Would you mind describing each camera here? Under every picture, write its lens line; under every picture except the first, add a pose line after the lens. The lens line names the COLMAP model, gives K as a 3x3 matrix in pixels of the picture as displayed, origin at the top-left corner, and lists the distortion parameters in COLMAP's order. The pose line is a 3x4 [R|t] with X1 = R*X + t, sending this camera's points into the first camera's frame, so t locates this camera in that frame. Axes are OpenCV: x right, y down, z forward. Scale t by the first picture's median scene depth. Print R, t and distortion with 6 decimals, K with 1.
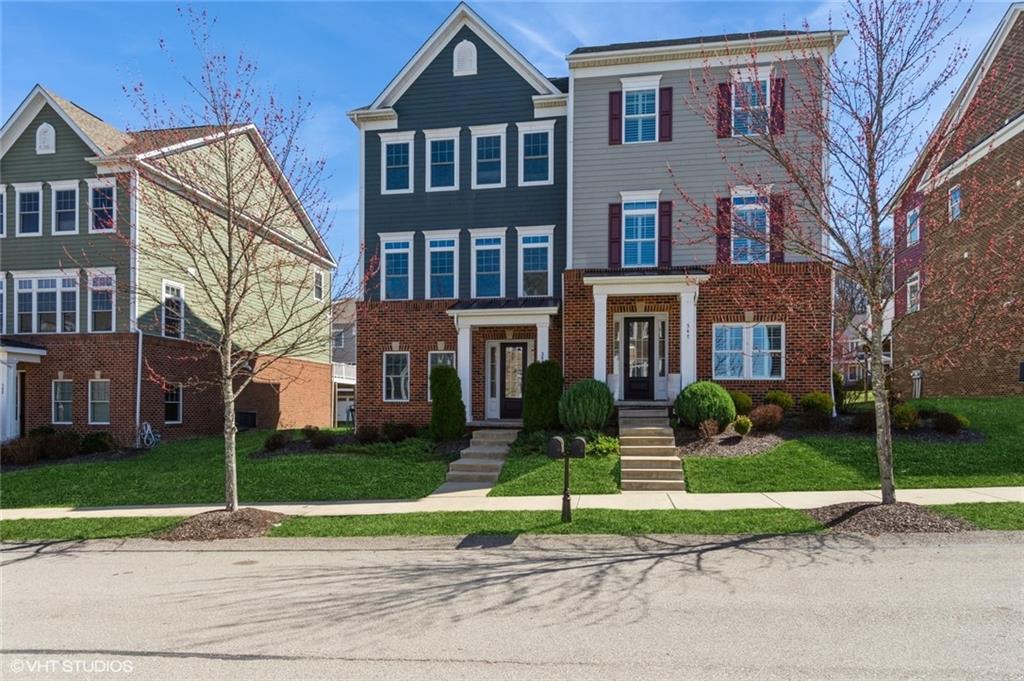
lens RADIAL K [[533.7, 0, 510.4], [0, 533.7, 324.7], [0, 0, 1]] dist [-0.000311, -0.000339]
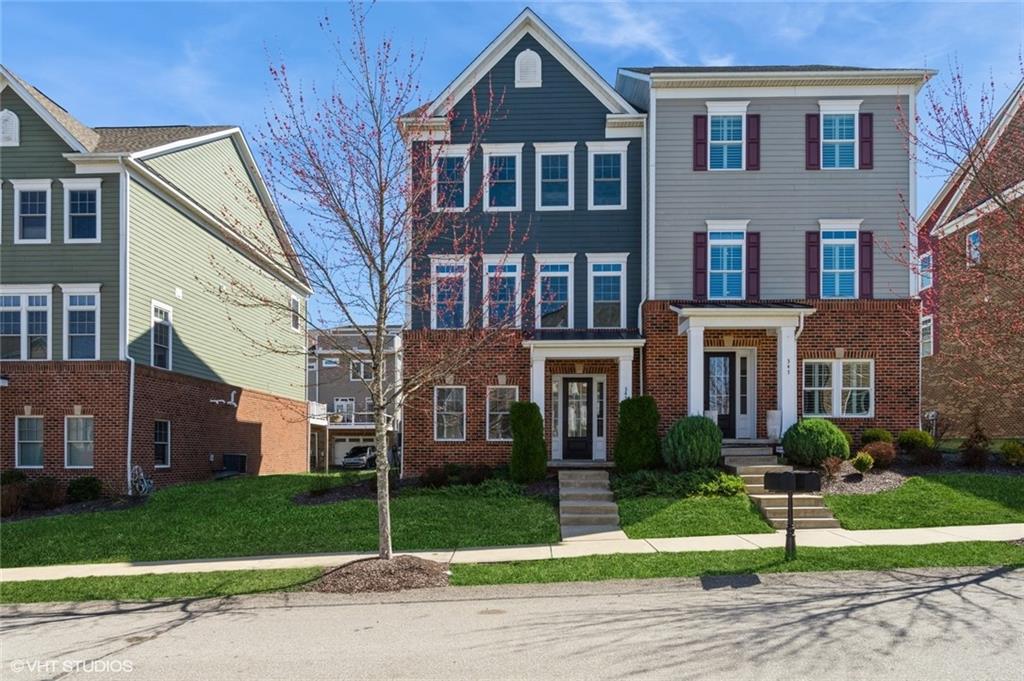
lens RADIAL K [[576.8, 0, 514.9], [0, 576.8, 362.4], [0, 0, 1]] dist [-0.002933, -0.000367]
pose [[0.993324, 0.015421, 0.114321, -0.243406], [-0.015249, 0.999881, -0.002377, 0.012486], [-0.114344, 0.000618, 0.993441, 0.014376]]
